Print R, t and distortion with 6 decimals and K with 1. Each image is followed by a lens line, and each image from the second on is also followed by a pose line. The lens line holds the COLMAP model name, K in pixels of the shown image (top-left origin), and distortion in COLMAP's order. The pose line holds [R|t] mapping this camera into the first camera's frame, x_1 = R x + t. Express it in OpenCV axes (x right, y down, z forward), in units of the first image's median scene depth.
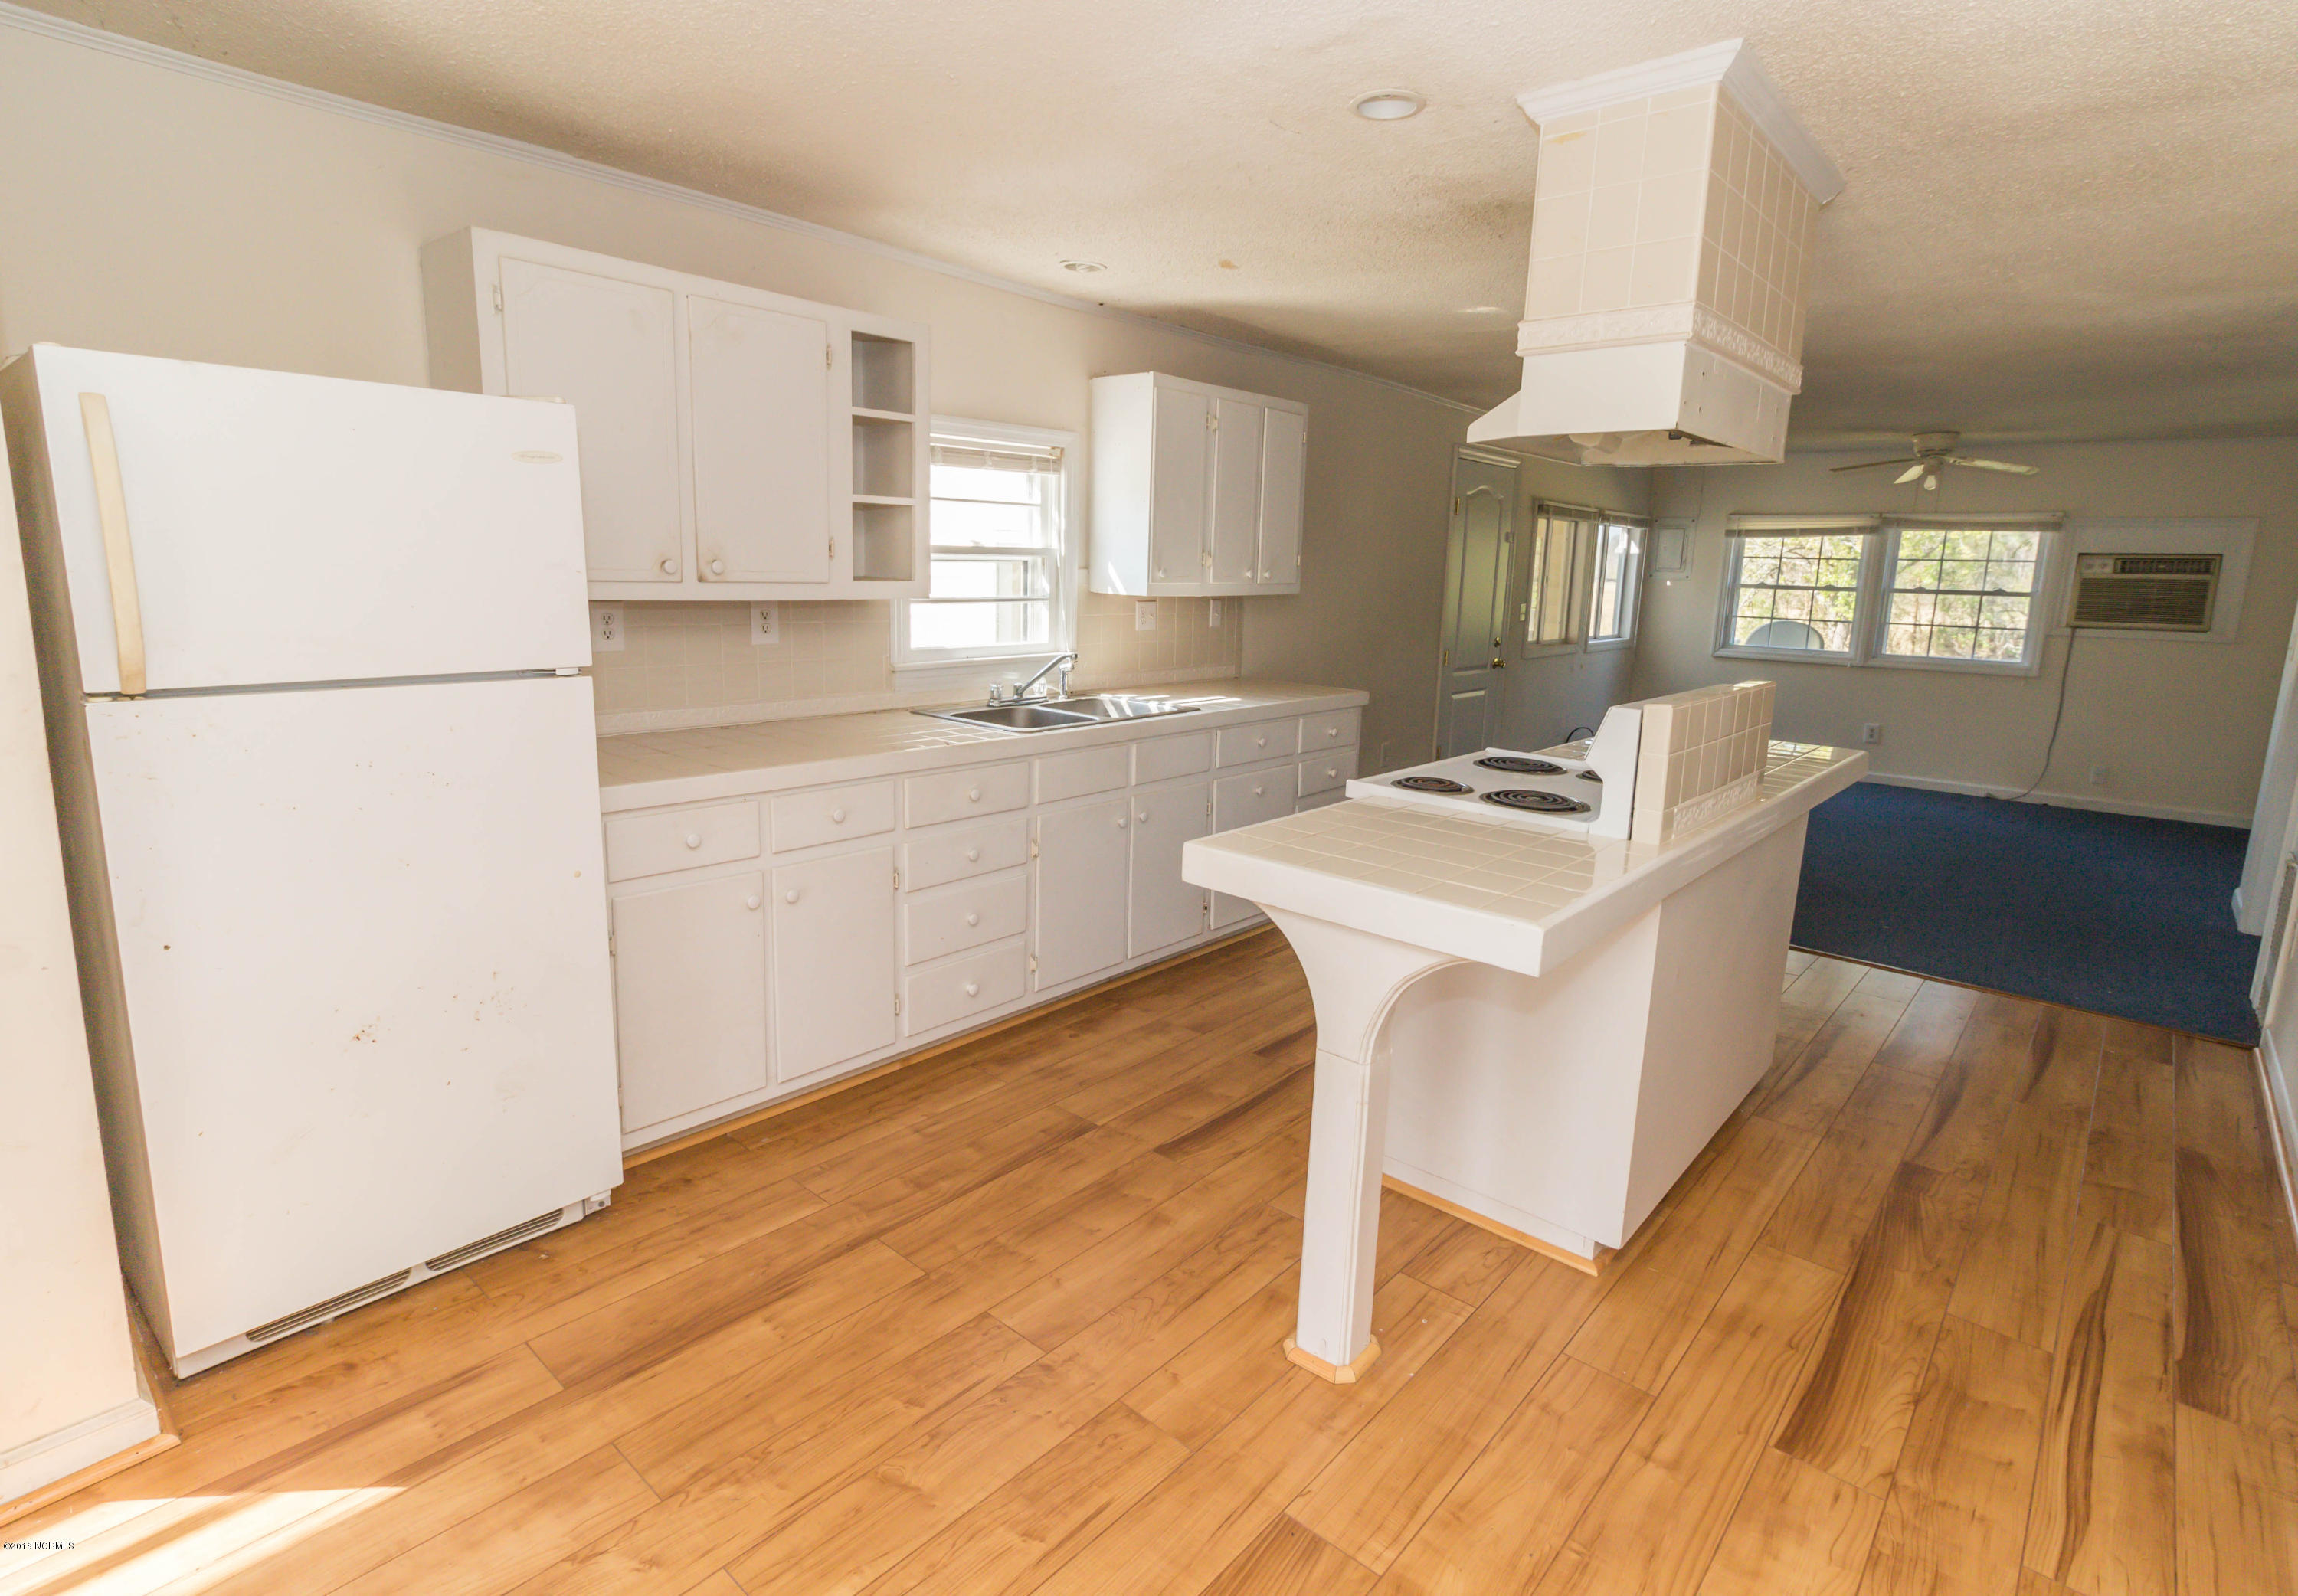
lens RADIAL K [[1146.8, 0, 1154.7], [0, 1146.8, 777.2], [0, 0, 1]] dist [0.000585, -0.000198]
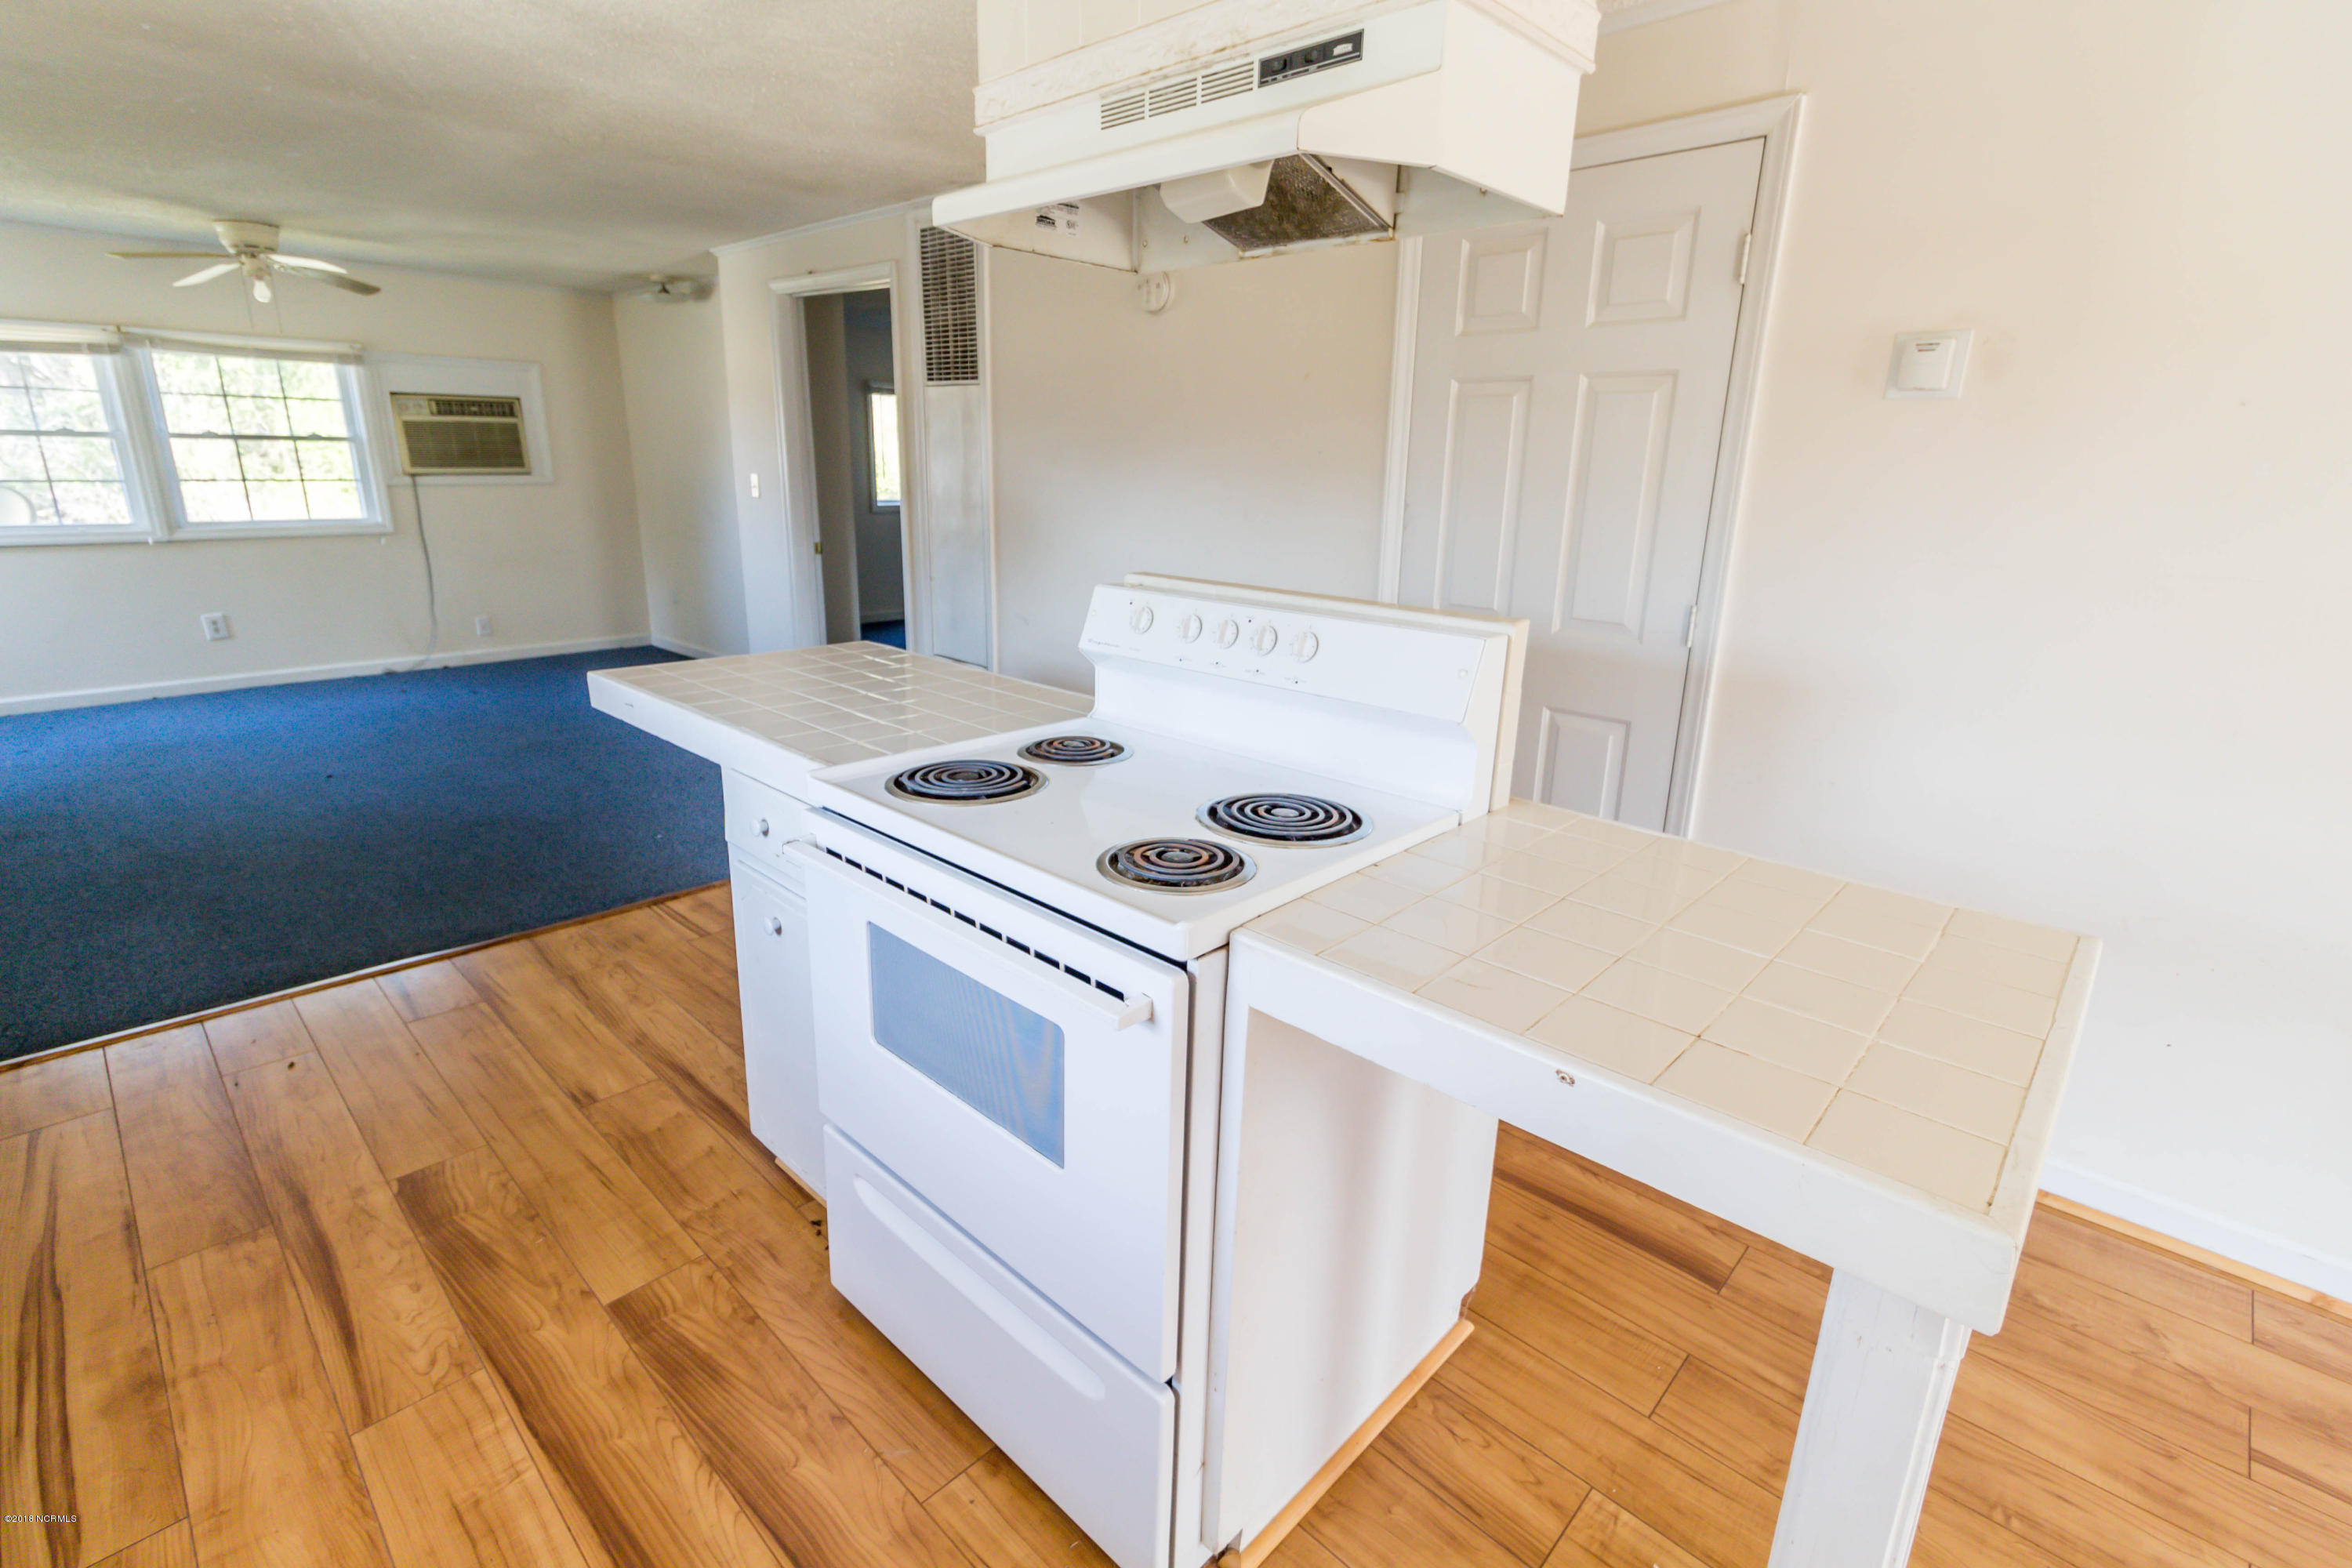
lens RADIAL K [[1080.6, 0, 1171.1], [0, 1080.6, 765.0], [0, 0, 1]] dist [0.001490, 0.000309]
pose [[0.046620, -0.301353, 0.952372, -0.143921], [0.163307, 0.942881, 0.290356, -0.122227], [-0.985473, 0.141993, 0.093170, 0.670372]]
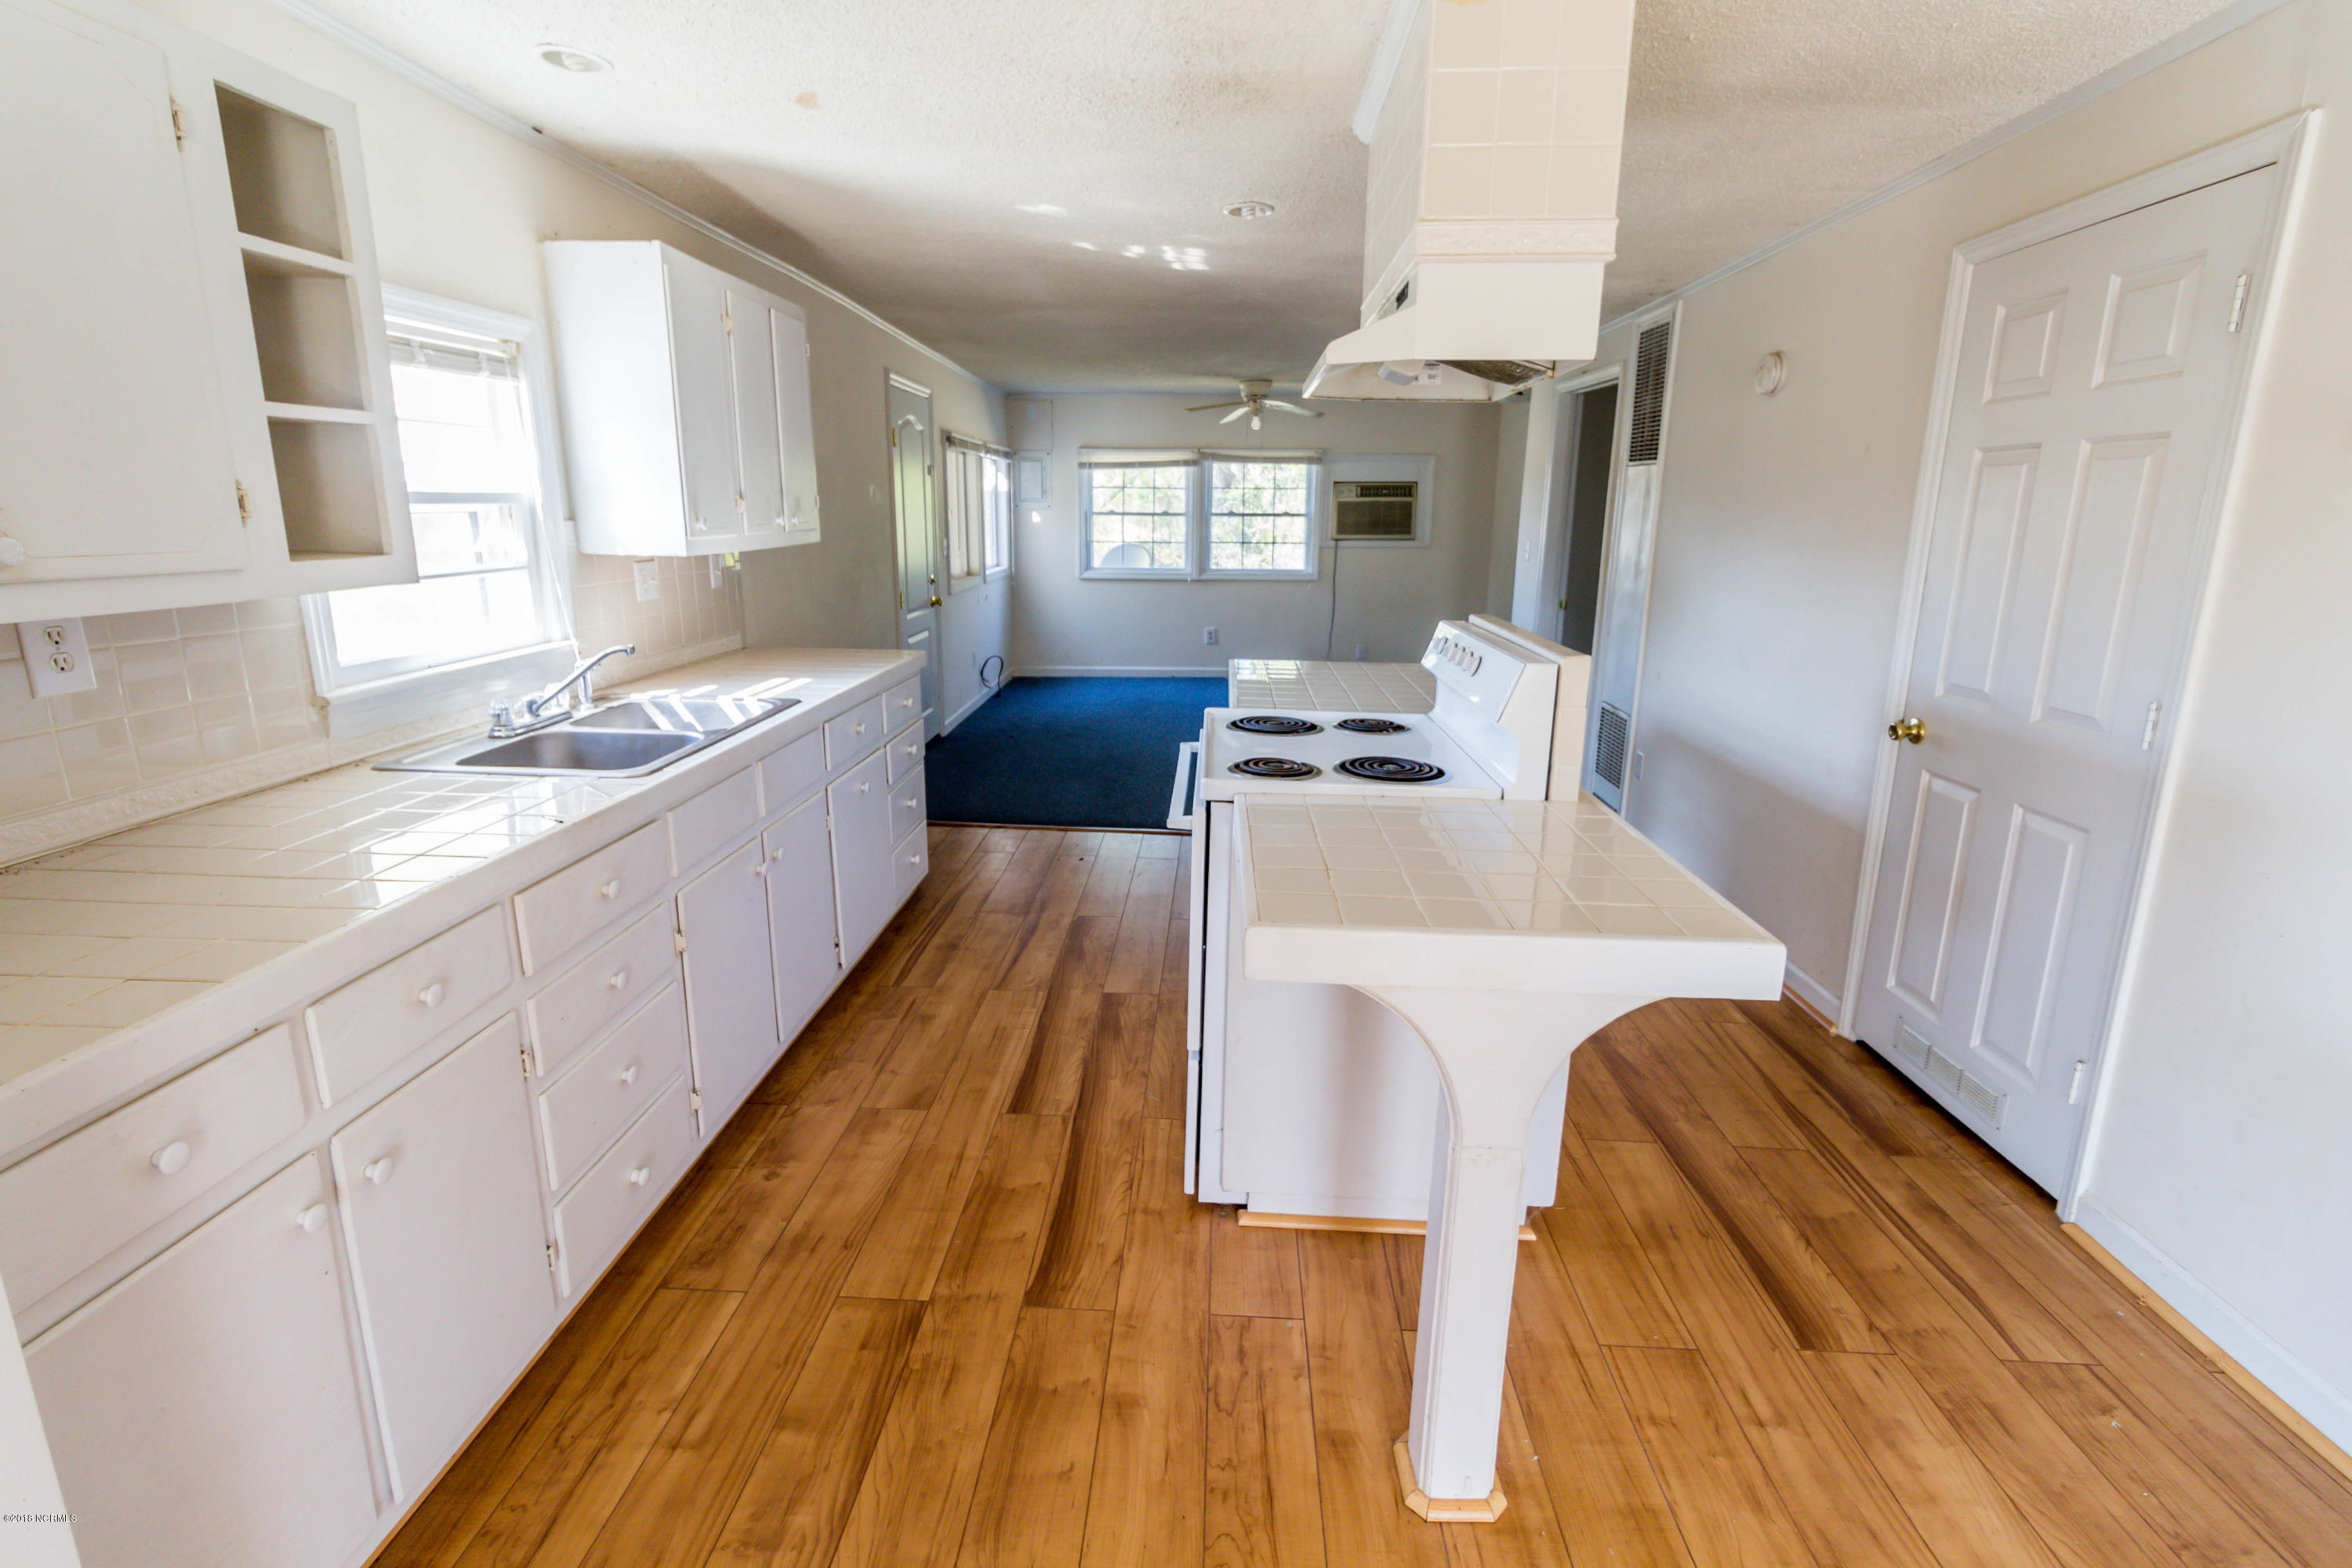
lens RADIAL K [[1080.6, 0, 1164.9], [0, 1080.6, 761.2], [0, 0, 1]] dist [0.001490, 0.000309]
pose [[0.788474, -0.162277, 0.593275, -0.216023], [0.126337, 0.986730, 0.101994, -0.064674], [-0.601954, -0.005467, 0.798512, 0.280474]]
